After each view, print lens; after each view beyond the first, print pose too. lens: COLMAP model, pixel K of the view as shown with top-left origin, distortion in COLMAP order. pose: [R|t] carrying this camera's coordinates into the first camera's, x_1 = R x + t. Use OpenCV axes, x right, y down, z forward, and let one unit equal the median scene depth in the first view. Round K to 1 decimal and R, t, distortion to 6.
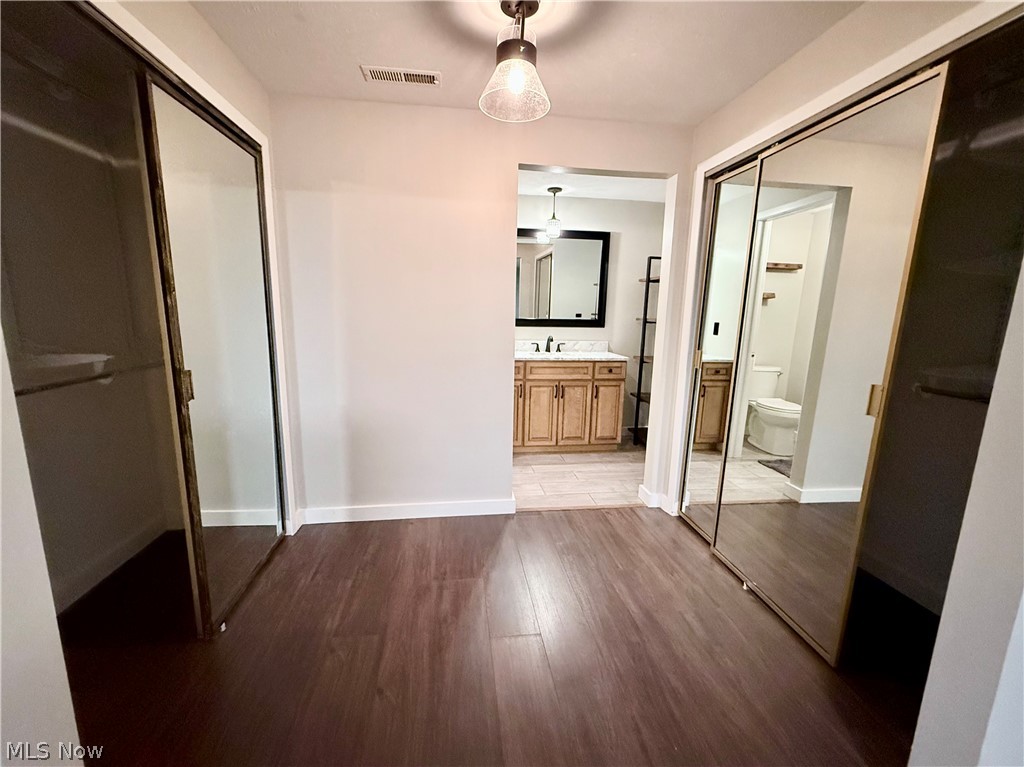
lens RADIAL K [[411.4, 0, 510.2], [0, 411.4, 385.0], [0, 0, 1]] dist [0.001339, 0.000323]
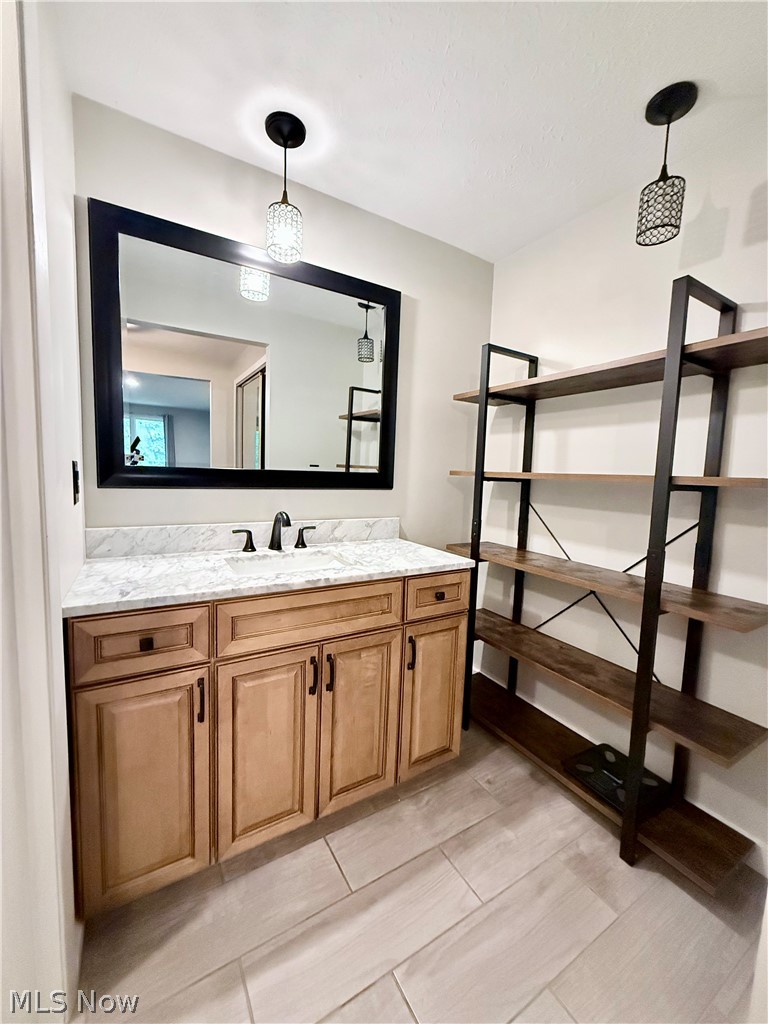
lens RADIAL K [[411.4, 0, 389.1], [0, 411.4, 510.4], [0, 0, 1]] dist [0.001339, 0.000323]
pose [[0.914687, -0.026752, 0.403276, 0.033579], [0.054301, 0.996895, -0.057032, -0.099202], [-0.400497, 0.074064, 0.913300, 0.636380]]
